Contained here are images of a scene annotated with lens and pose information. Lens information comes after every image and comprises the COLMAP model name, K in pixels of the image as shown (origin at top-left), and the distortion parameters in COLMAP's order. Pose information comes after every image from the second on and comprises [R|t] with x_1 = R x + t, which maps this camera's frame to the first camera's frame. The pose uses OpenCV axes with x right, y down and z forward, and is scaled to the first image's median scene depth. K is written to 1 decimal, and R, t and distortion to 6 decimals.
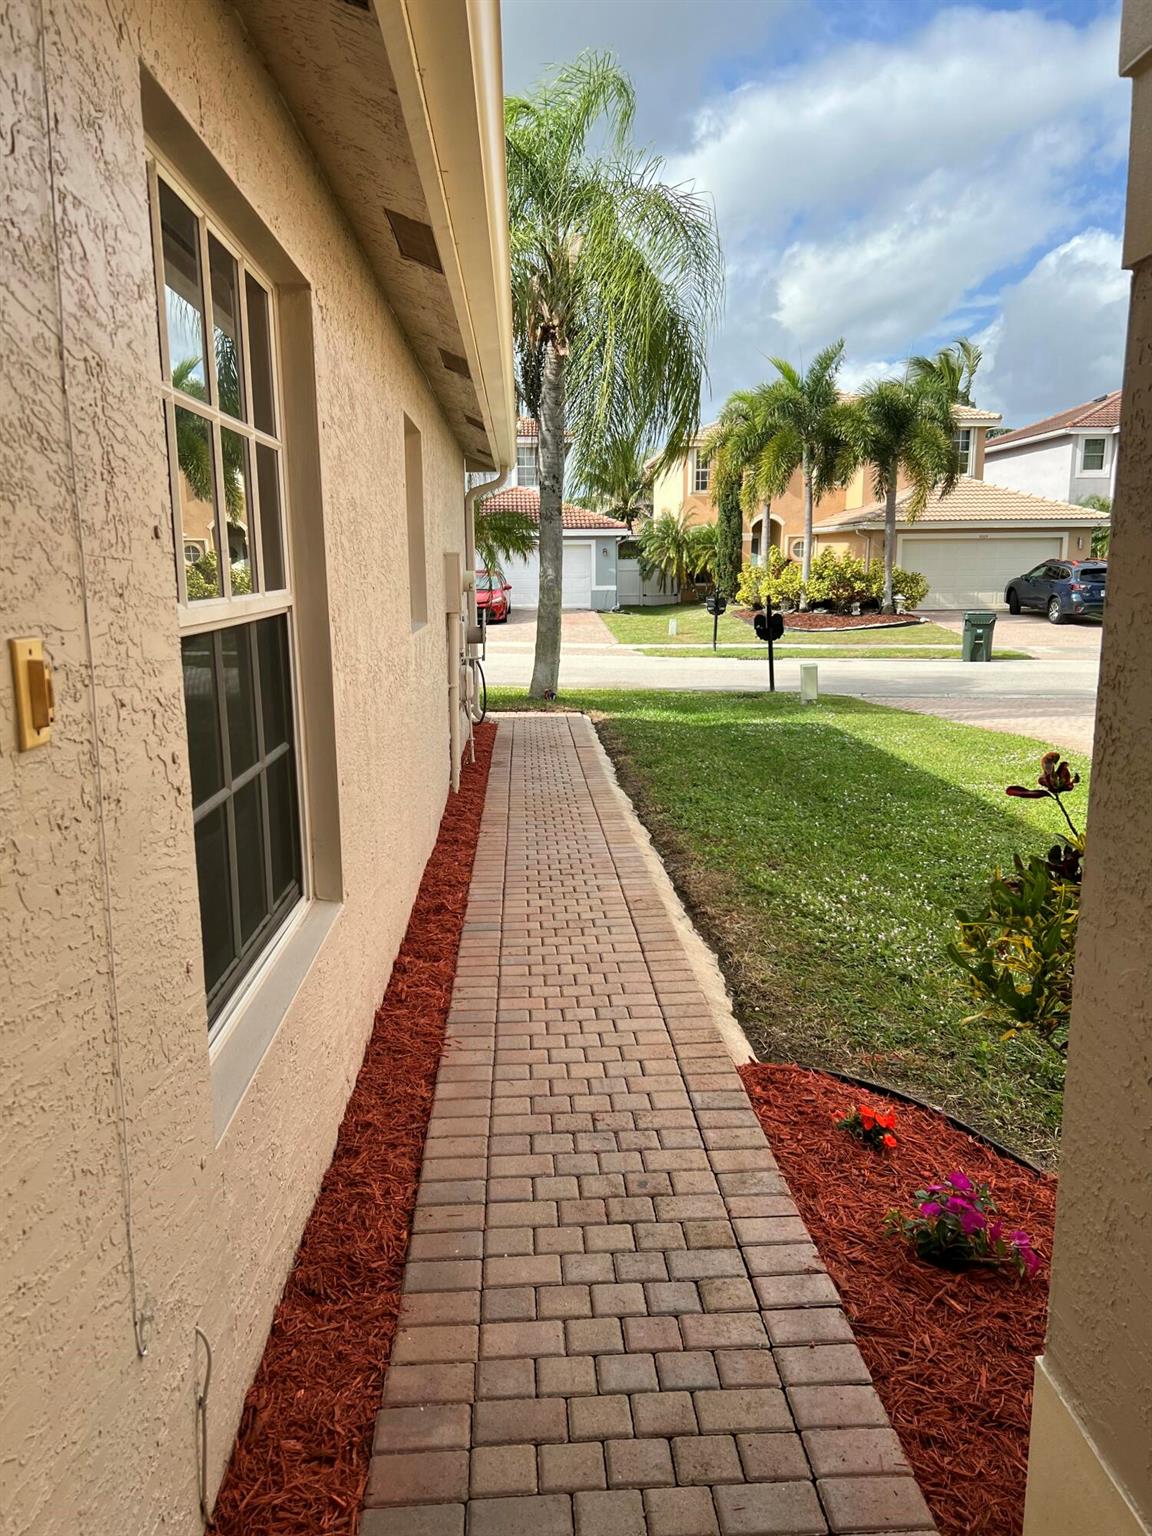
lens RADIAL K [[1161.6, 0, 577.6], [0, 1161.6, 763.8], [0, 0, 1]] dist [0.054441, -0.030229]
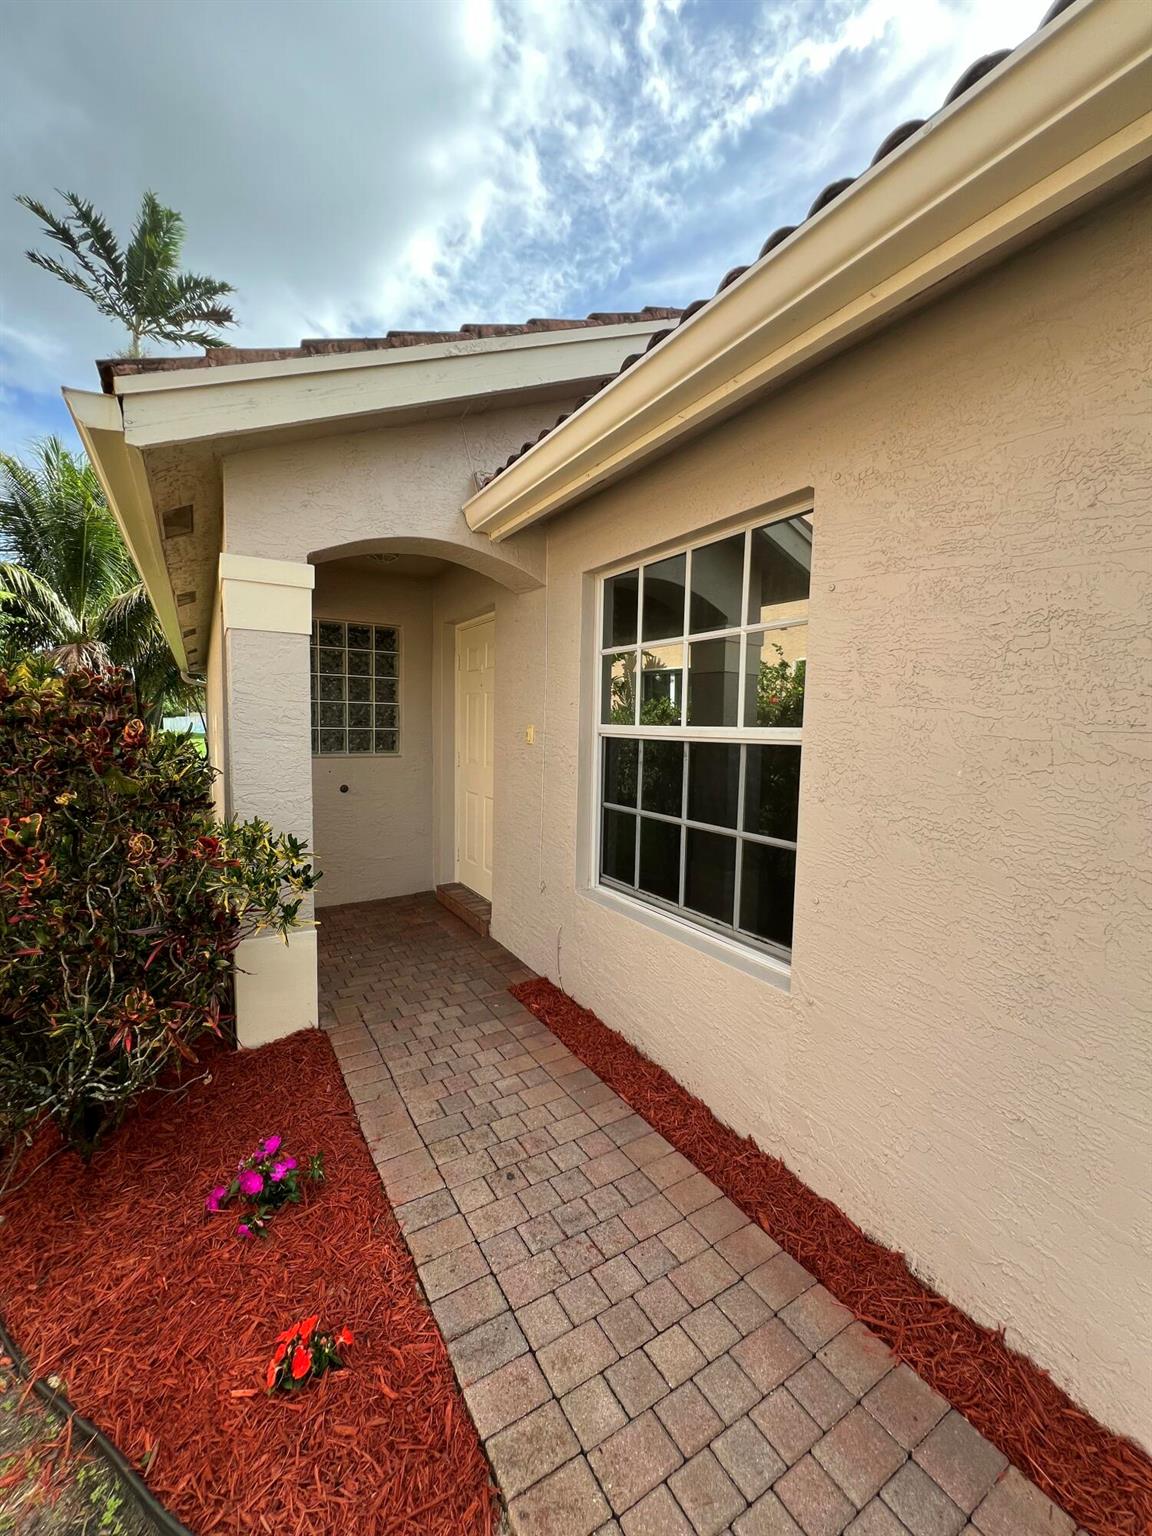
lens RADIAL K [[613.0, 0, 569.9], [0, 613.0, 773.9], [0, 0, 1]] dist [-0.001952, 0.001180]
pose [[-0.881304, 0.035011, -0.471252, 0.295176], [-0.093773, 0.964462, 0.247022, -0.242177], [0.463153, 0.261892, -0.846701, 1.452393]]
